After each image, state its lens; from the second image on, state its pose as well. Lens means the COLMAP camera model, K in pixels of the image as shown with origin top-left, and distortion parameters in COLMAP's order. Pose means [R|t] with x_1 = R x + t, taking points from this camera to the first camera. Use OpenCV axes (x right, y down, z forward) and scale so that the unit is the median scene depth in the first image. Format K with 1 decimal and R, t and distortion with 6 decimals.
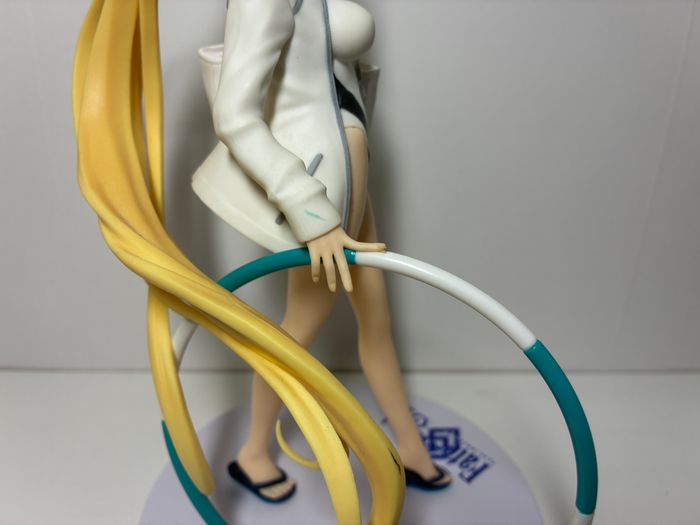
lens RADIAL K [[530.3, 0, 350.0], [0, 530.3, 262.5], [0, 0, 1]] dist [0.001730, 0.000273]
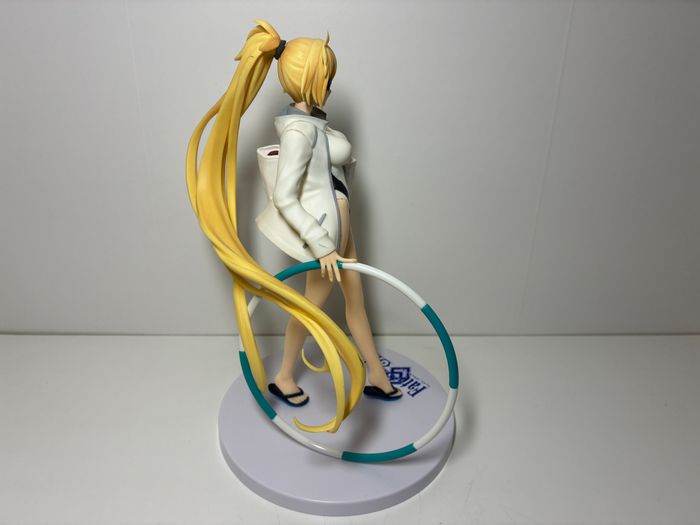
lens RADIAL K [[530.4, 0, 350.0], [0, 530.4, 262.5], [0, 0, 1]] dist [-0.000698, -0.000083]
pose [[0.999936, -0.002989, 0.010949, 0.016123], [0.002779, 0.999813, 0.019140, -0.056325], [-0.011004, -0.019108, 0.999757, -0.998996]]
